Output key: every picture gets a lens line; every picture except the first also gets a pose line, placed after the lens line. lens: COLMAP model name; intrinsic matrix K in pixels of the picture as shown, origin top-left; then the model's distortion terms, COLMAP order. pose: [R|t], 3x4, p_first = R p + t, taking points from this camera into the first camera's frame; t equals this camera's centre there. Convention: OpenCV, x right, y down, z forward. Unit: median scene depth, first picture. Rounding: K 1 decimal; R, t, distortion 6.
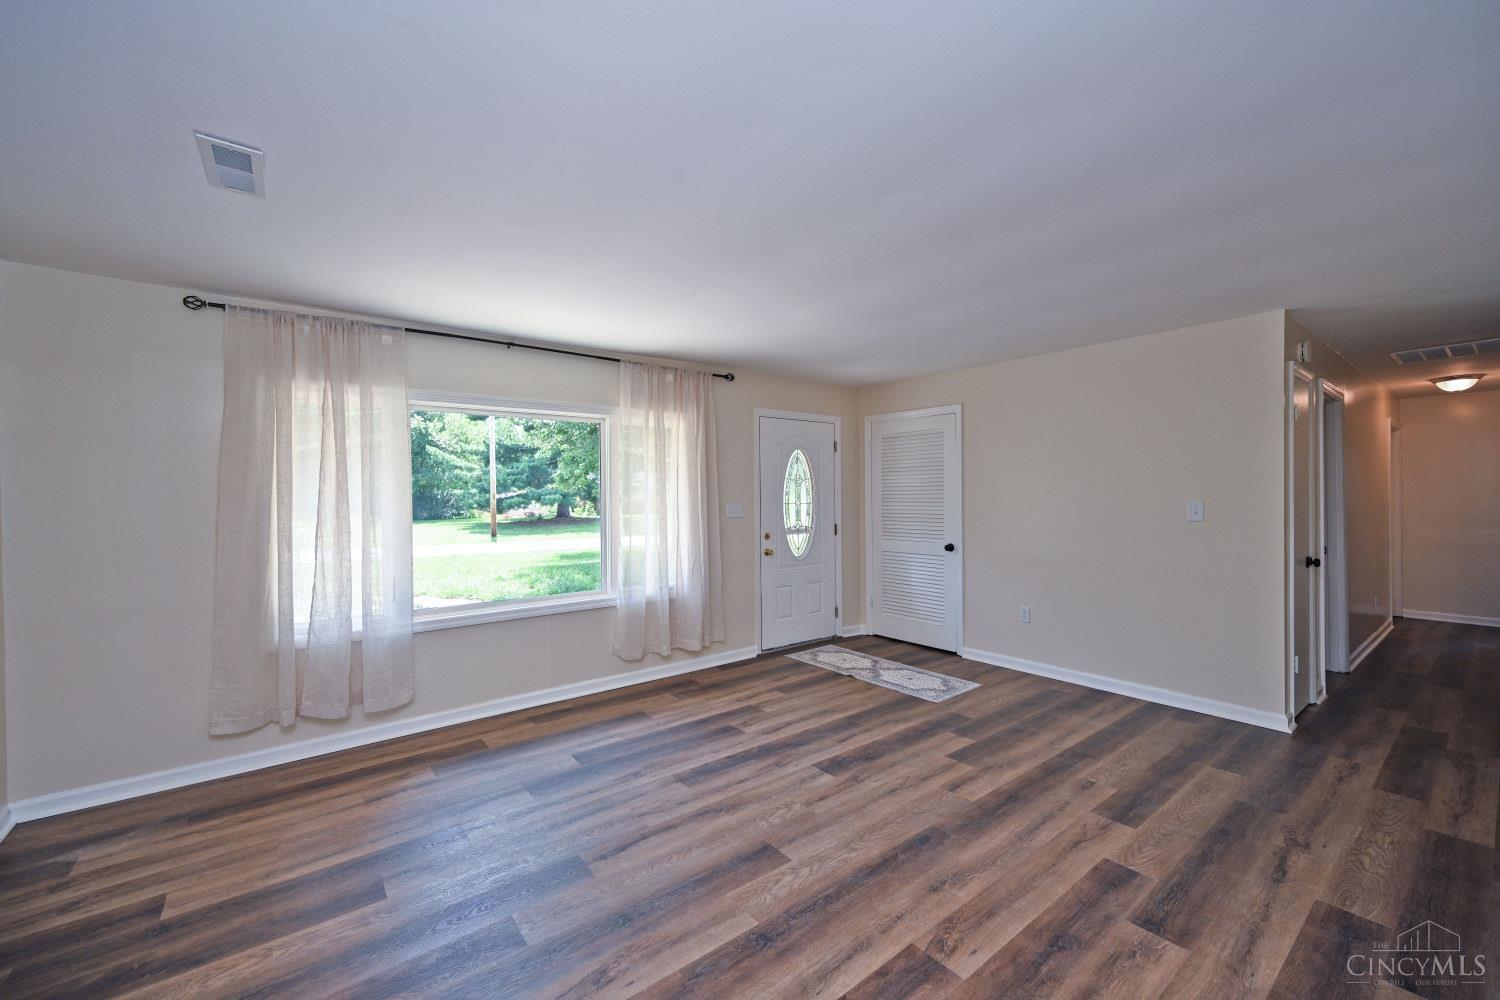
lens RADIAL K [[593.1, 0, 751.6], [0, 593.1, 502.7], [0, 0, 1]] dist [0.000466, 0.000284]
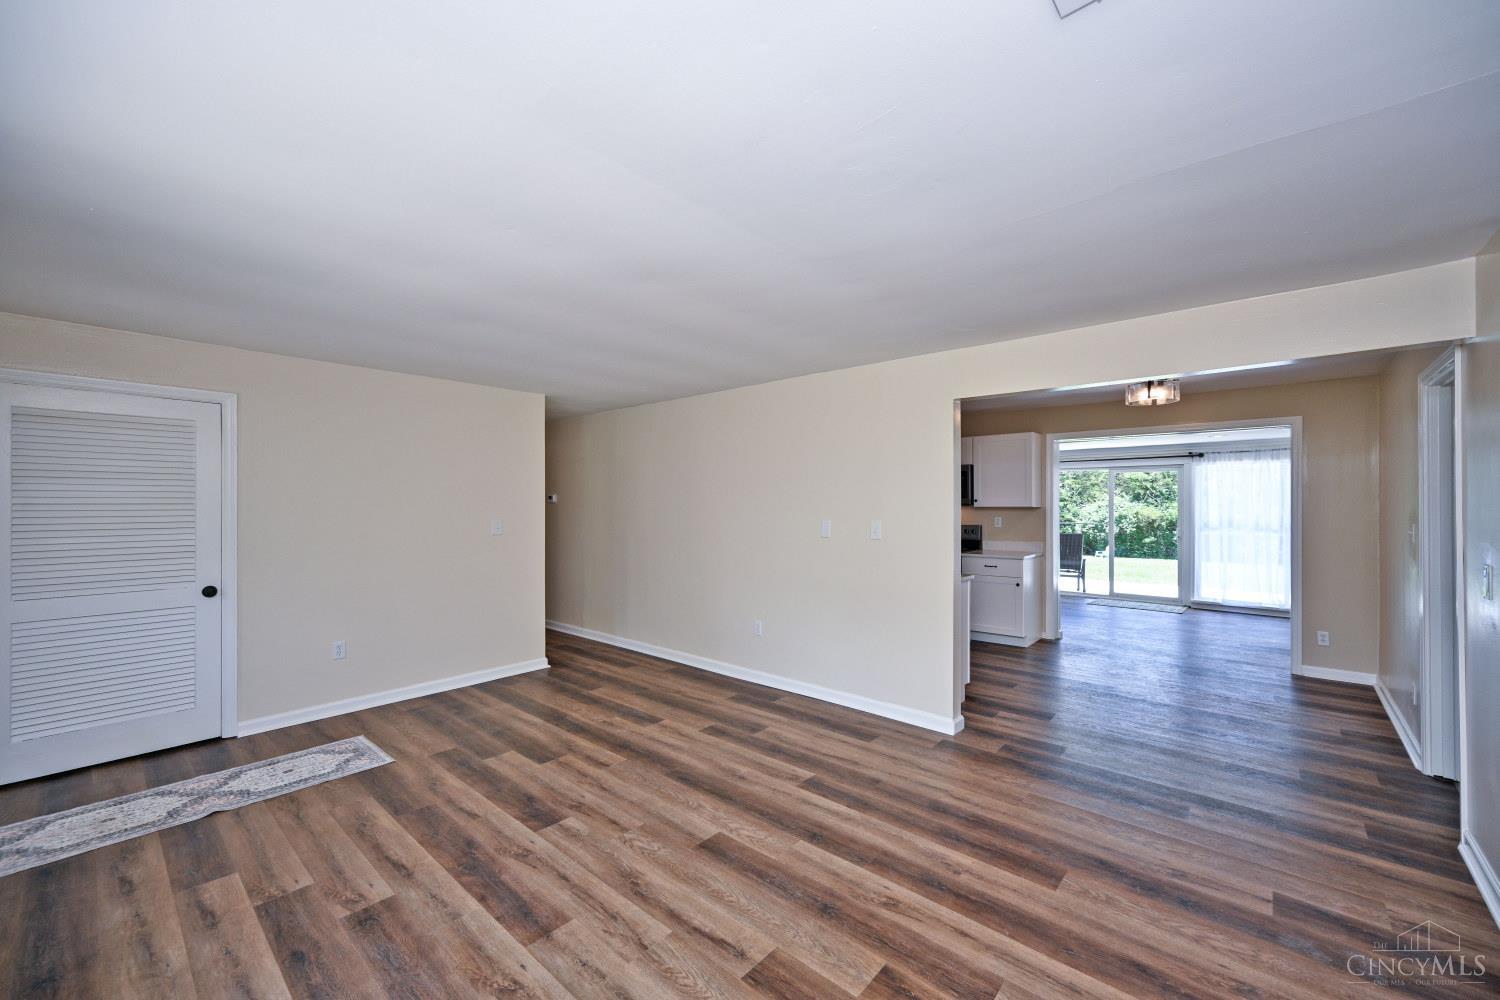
lens RADIAL K [[605.8, 0, 747.9], [0, 605.8, 503.1], [0, 0, 1]] dist [0.001216, 0.000183]
pose [[-0.181820, 0.011266, 0.983267, -0.748931], [0.013884, 0.999864, -0.008889, -0.018823], [-0.983234, 0.012035, -0.181952, 0.776610]]
